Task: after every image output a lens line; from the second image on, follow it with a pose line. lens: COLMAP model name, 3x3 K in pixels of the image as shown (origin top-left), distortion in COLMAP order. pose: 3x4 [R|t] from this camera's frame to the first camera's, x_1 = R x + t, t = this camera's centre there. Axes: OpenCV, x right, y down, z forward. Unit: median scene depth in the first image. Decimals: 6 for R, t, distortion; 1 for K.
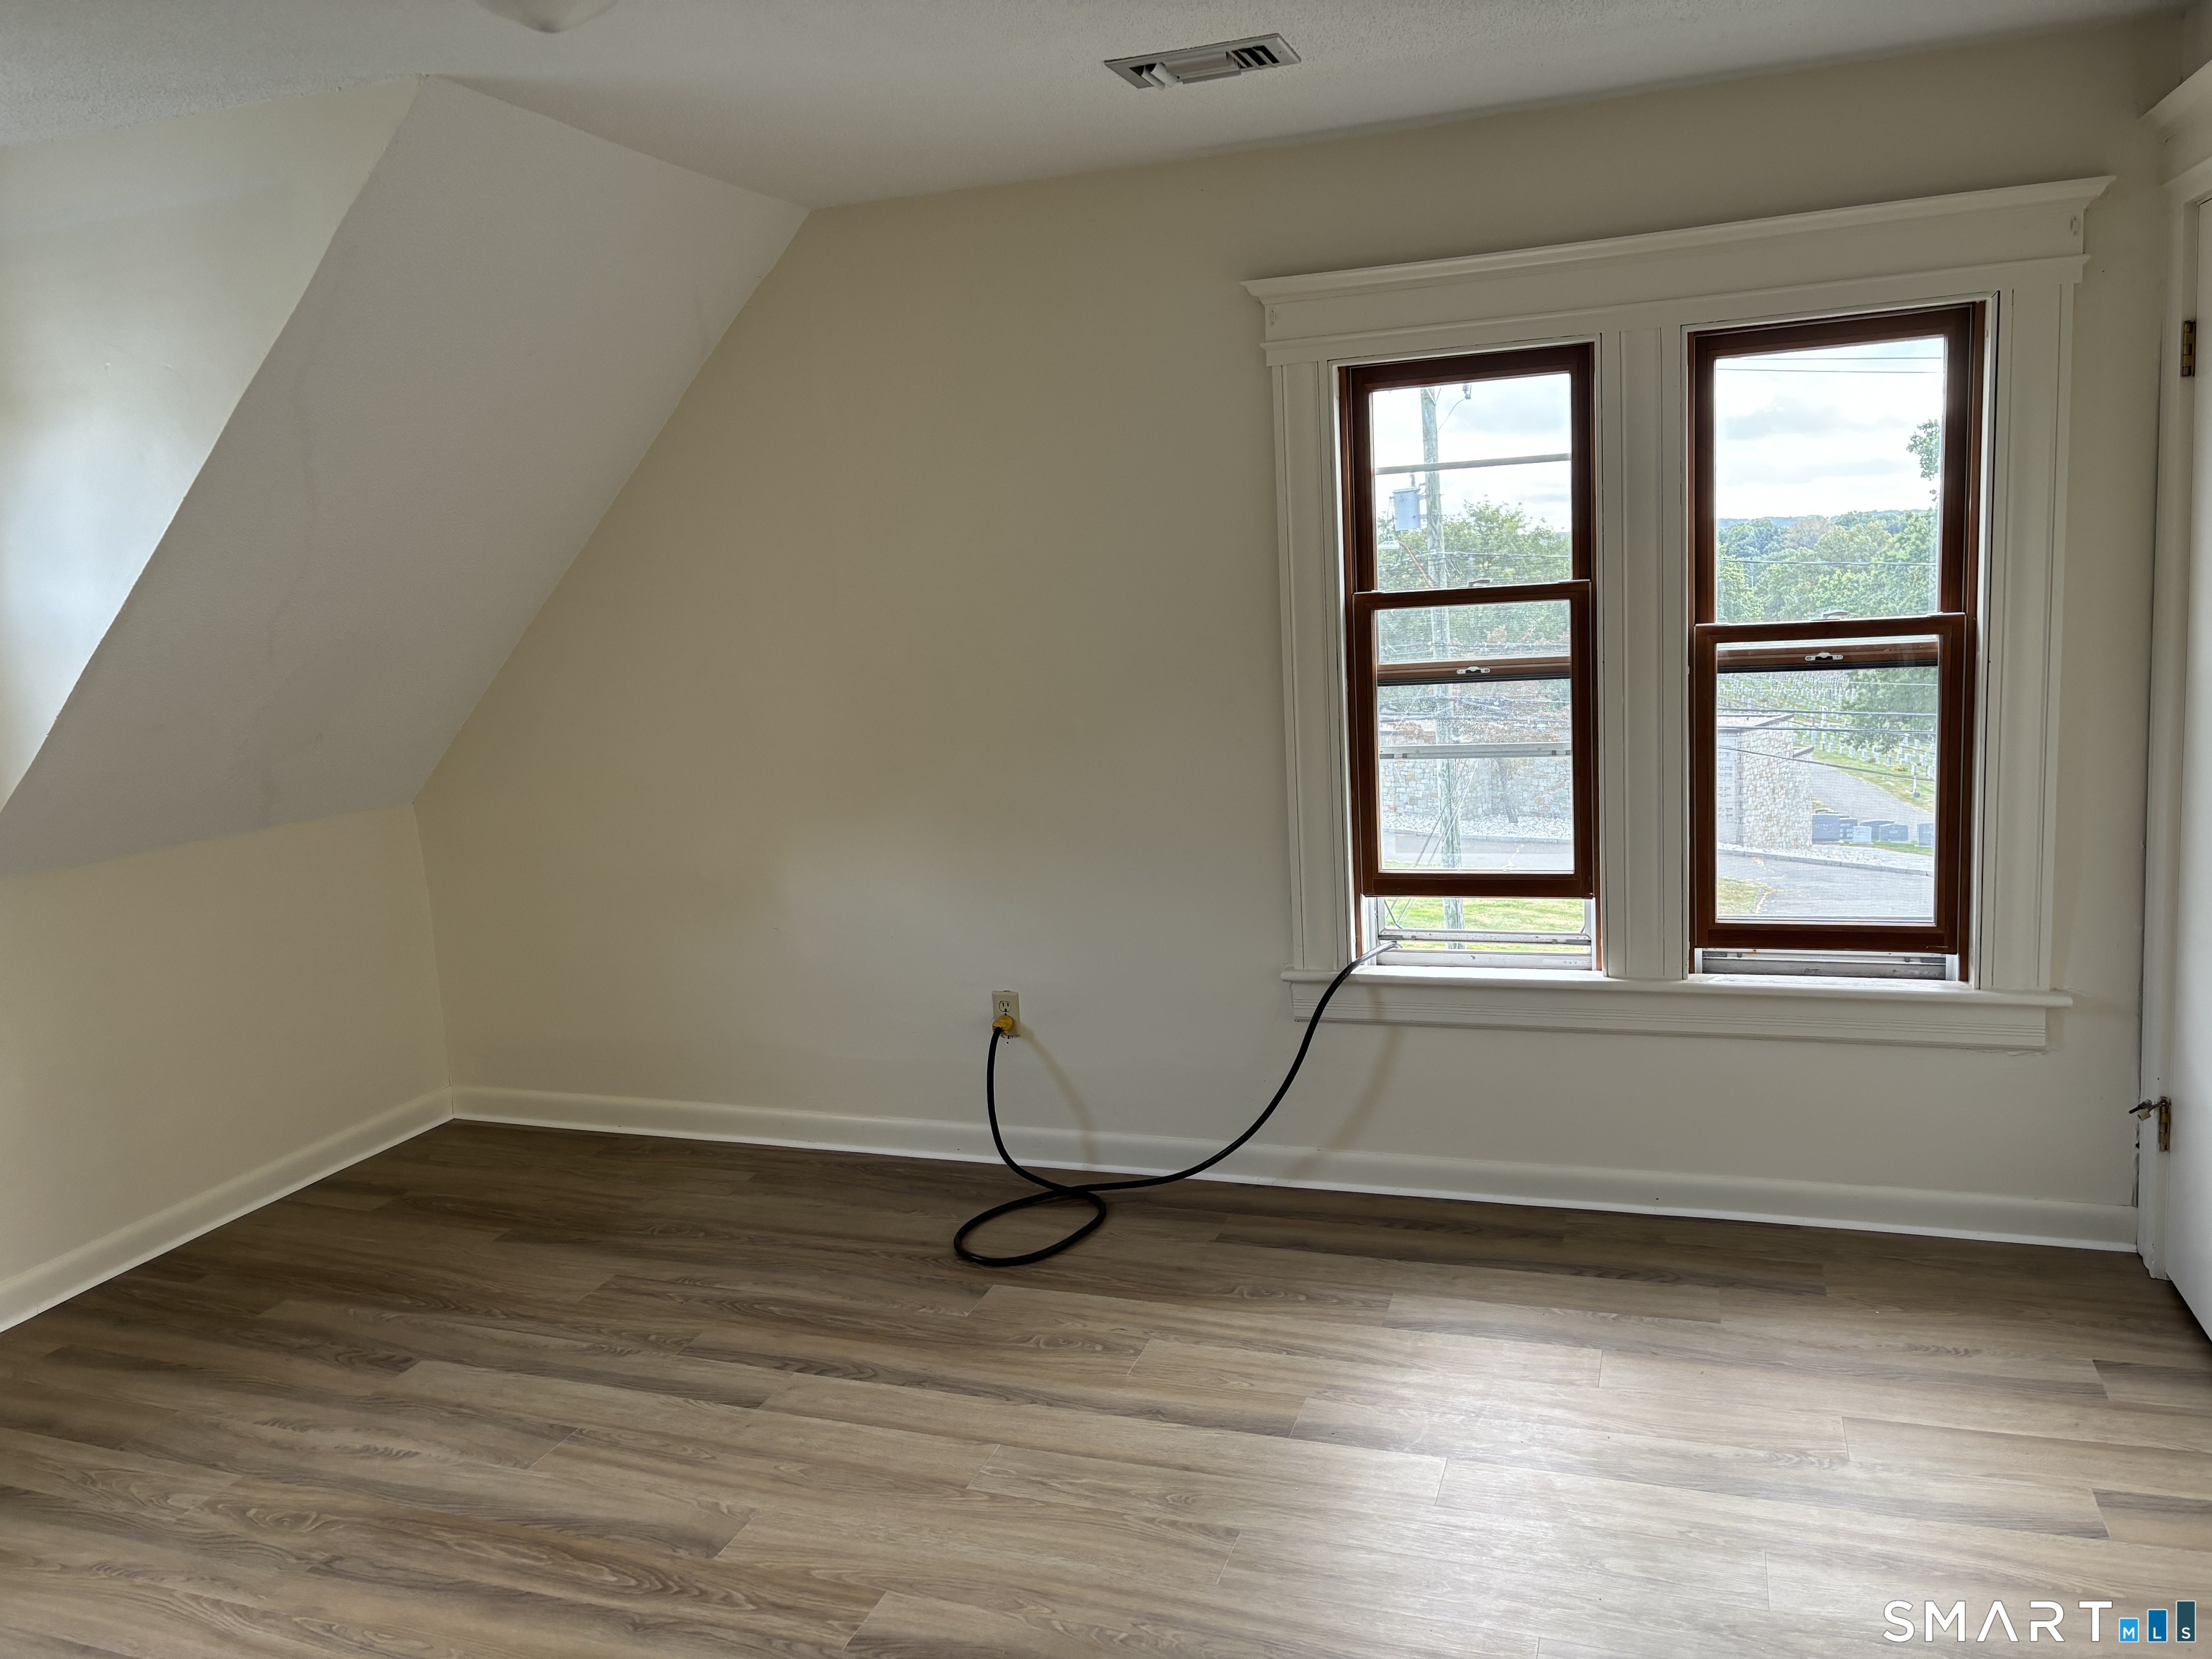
lens RADIAL K [[1664.5, 0, 1089.4], [0, 1664.5, 832.0], [0, 0, 1]] dist [0.024187, 0.000076]
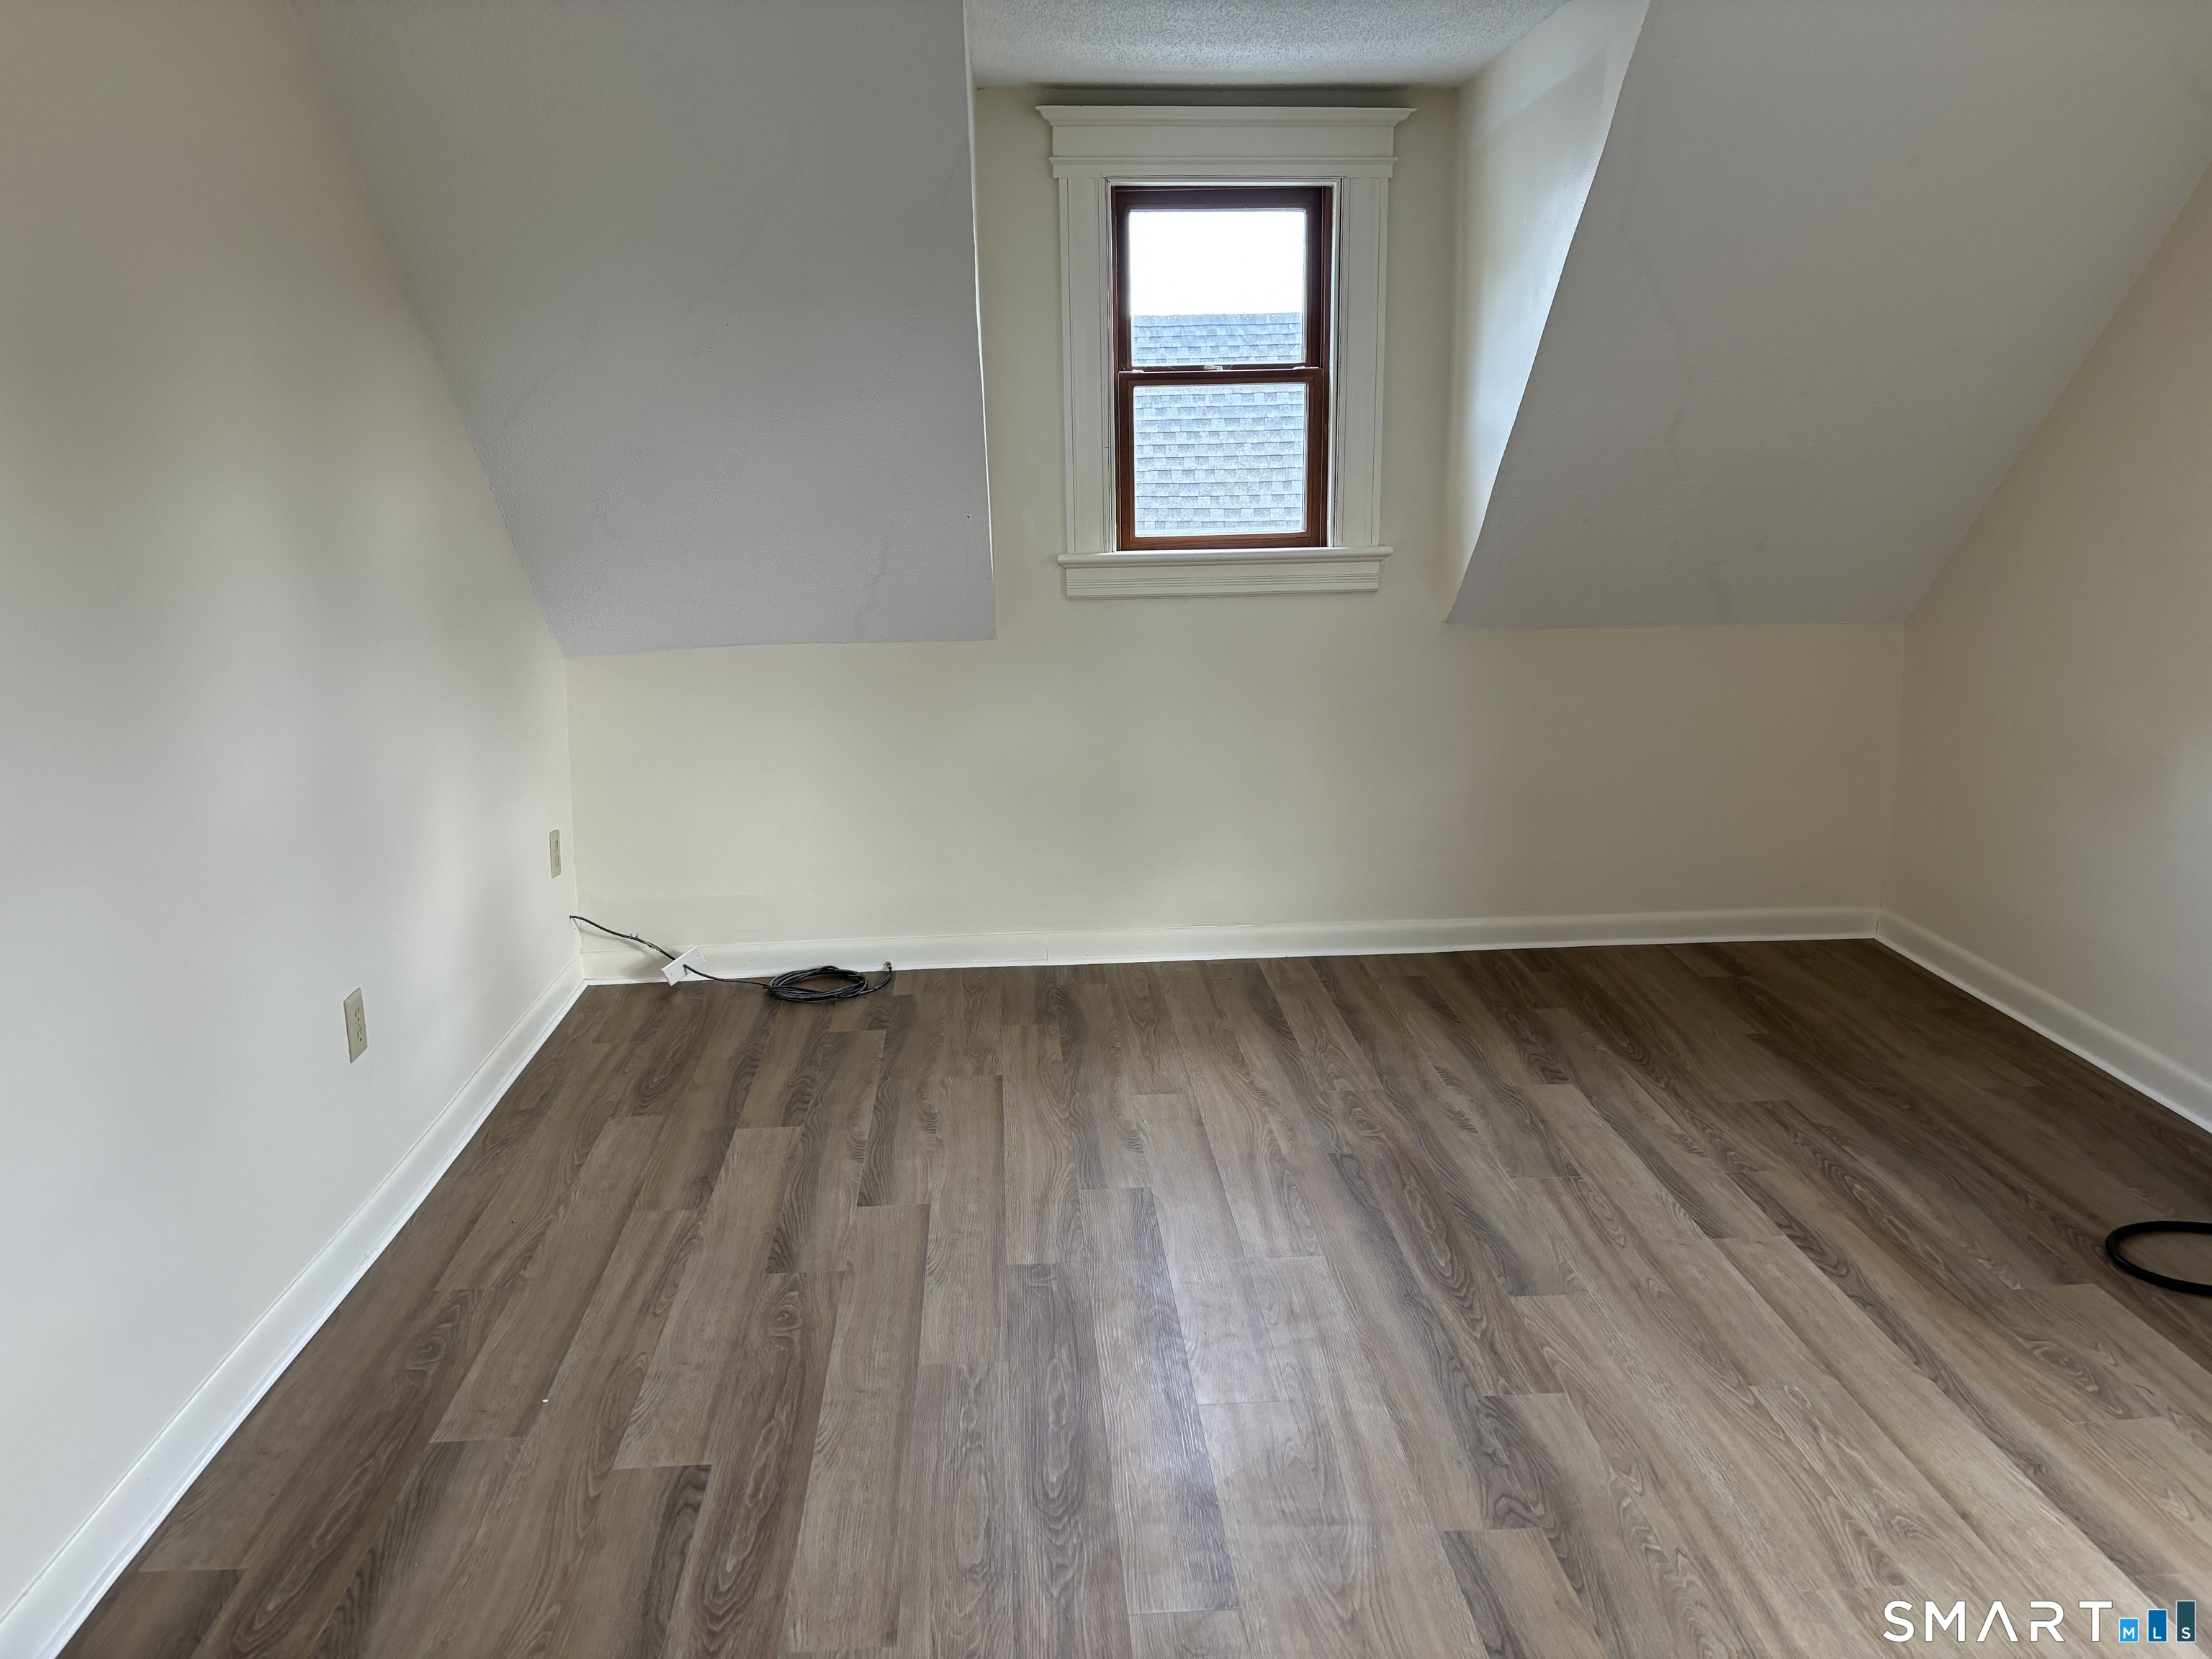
lens RADIAL K [[1664.5, 0, 1089.4], [0, 1664.5, 832.0], [0, 0, 1]] dist [0.024187, 0.000076]
pose [[0.391664, 0.250120, -0.885460, 0.473677], [-0.151779, 0.966723, 0.205939, -0.040645], [0.907503, 0.053736, 0.416594, 0.224451]]
